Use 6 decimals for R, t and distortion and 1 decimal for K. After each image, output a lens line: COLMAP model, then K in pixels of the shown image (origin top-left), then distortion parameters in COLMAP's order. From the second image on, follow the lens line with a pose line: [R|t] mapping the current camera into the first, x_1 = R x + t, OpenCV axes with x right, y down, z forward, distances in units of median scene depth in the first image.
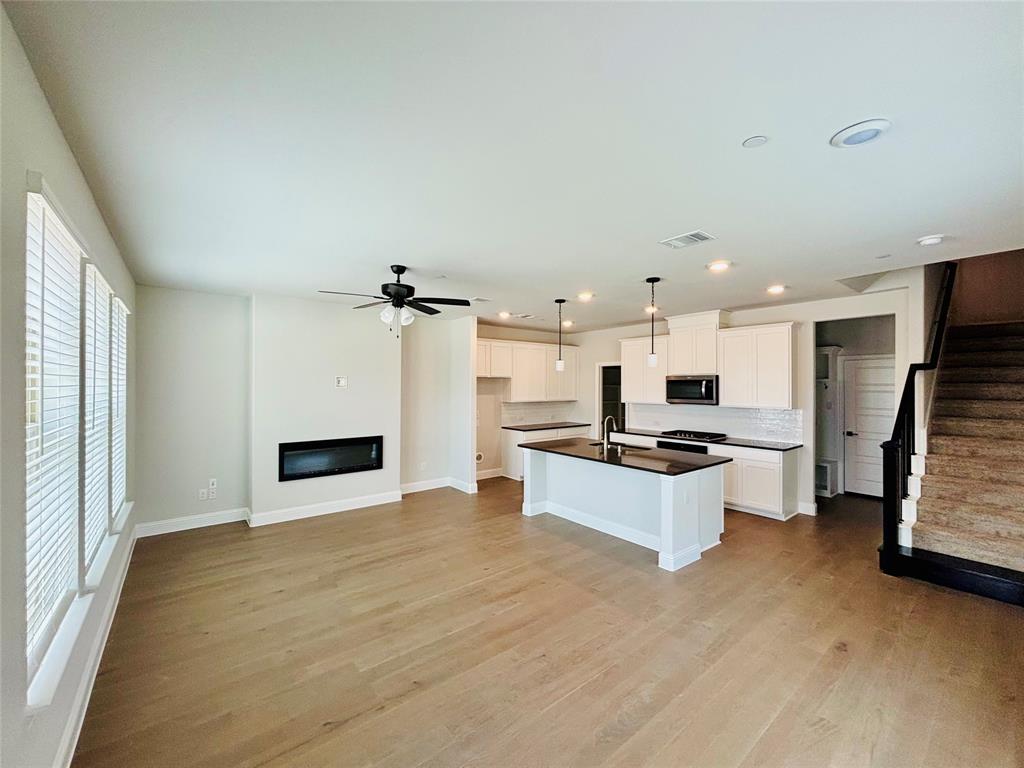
lens RADIAL K [[410.8, 0, 511.4], [0, 410.8, 381.7], [0, 0, 1]] dist [0.003630, -0.000260]
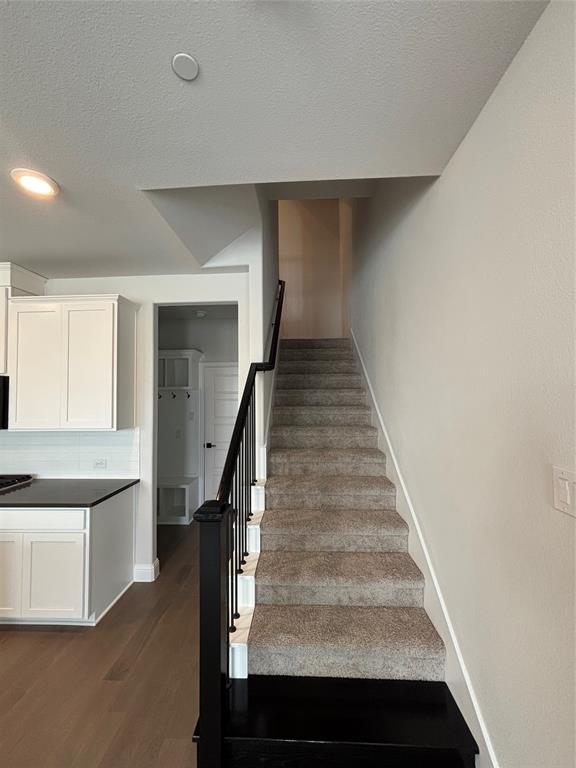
lens RADIAL K [[308.1, 0, 286.9], [0, 308.1, 384.9], [0, 0, 1]] dist [0.003630, -0.000260]
pose [[0.658995, 0.016579, 0.751964, 0.545026], [0.008857, 0.999517, -0.029799, 0.015681], [-0.752095, 0.026298, 0.658530, 0.535977]]
